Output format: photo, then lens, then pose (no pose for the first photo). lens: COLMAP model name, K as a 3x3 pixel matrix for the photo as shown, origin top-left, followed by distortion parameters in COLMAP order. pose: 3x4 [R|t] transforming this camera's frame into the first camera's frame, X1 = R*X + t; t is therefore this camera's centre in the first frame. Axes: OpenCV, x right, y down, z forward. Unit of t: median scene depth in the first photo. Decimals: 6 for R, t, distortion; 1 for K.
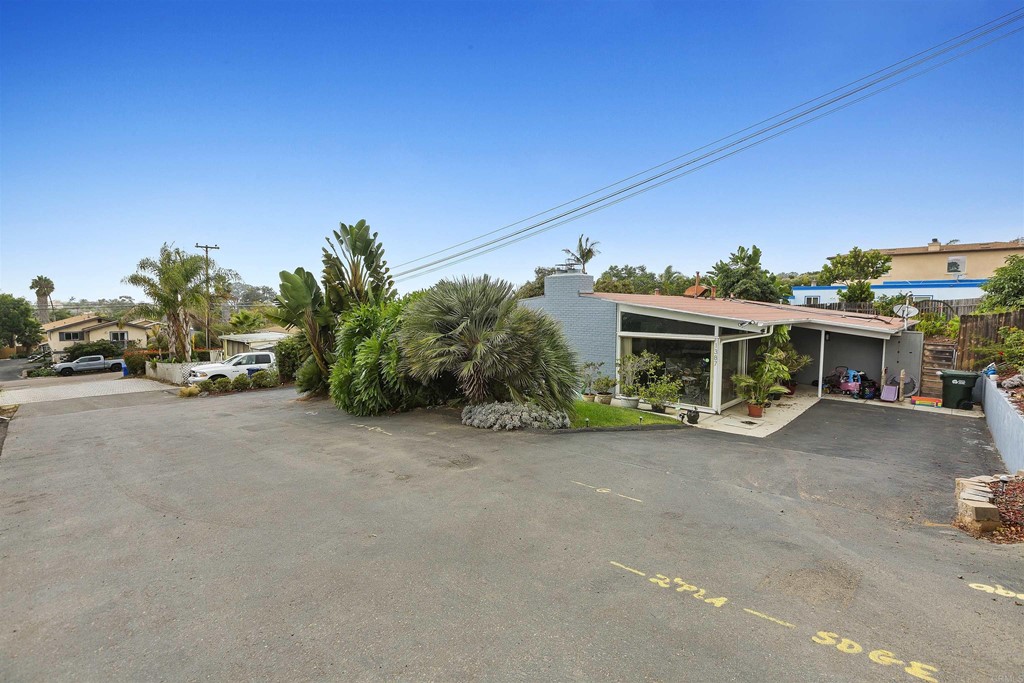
lens RADIAL K [[477.5, 0, 514.6], [0, 477.5, 333.1], [0, 0, 1]] dist [-0.001660, -0.000857]
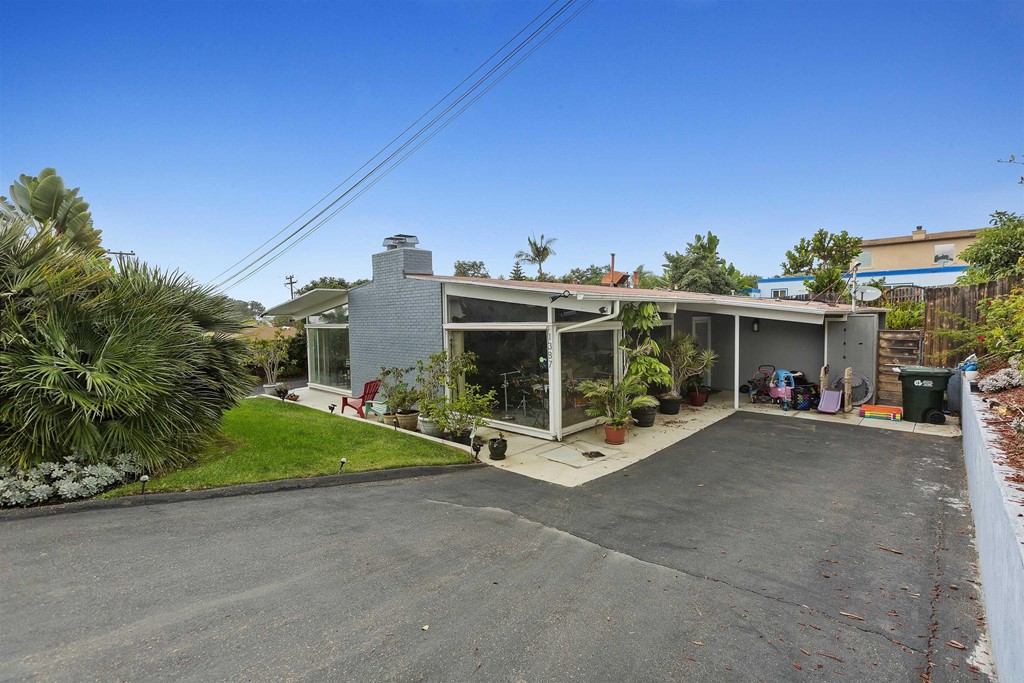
lens RADIAL K [[477.5, 0, 514.6], [0, 477.5, 333.1], [0, 0, 1]] dist [-0.001660, -0.000857]
pose [[0.999720, -0.023612, 0.001454, 0.317601], [0.023638, 0.999484, -0.021746, 0.029239], [-0.000940, 0.021775, 0.999762, 0.289217]]
